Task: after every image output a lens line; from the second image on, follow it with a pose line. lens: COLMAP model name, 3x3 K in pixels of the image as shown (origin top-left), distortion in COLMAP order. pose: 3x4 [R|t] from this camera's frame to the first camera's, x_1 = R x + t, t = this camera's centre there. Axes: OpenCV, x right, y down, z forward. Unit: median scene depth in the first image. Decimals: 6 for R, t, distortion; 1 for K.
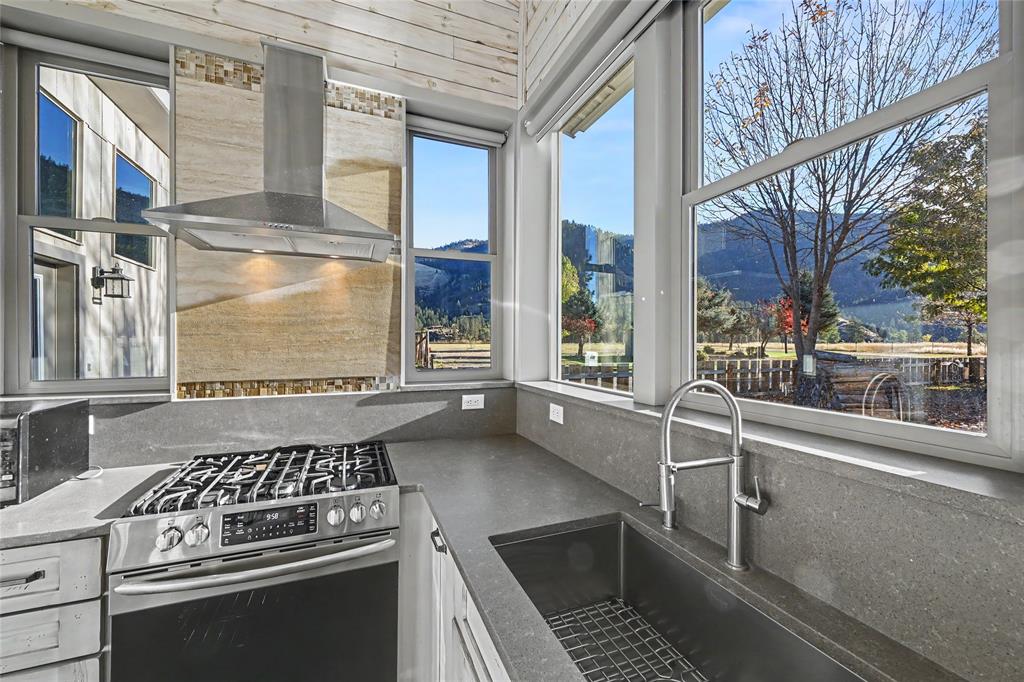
lens RADIAL K [[402.5, 0, 514.3], [0, 402.5, 340.4], [0, 0, 1]] dist [-0.002886, 0.000084]
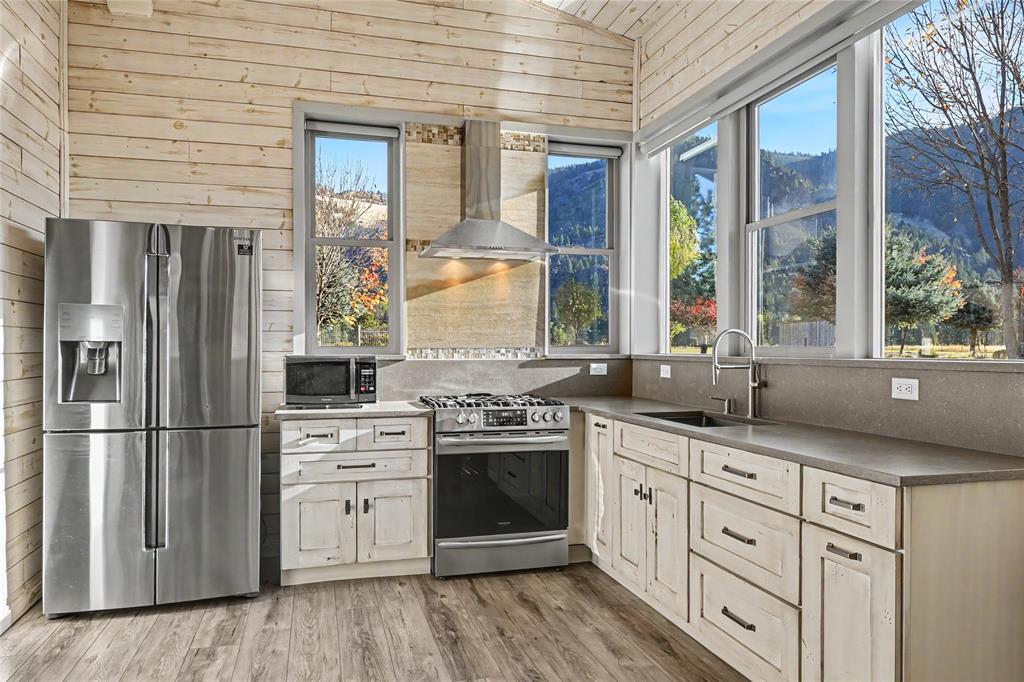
lens RADIAL K [[685.7, 0, 518.5], [0, 685.7, 350.1], [0, 0, 1]] dist [-0.006476, 0.000033]
pose [[0.994803, -0.001776, -0.101806, -0.145887], [0.002893, 0.999937, 0.010828, 0.075293], [0.101780, -0.011066, 0.994745, -1.288437]]
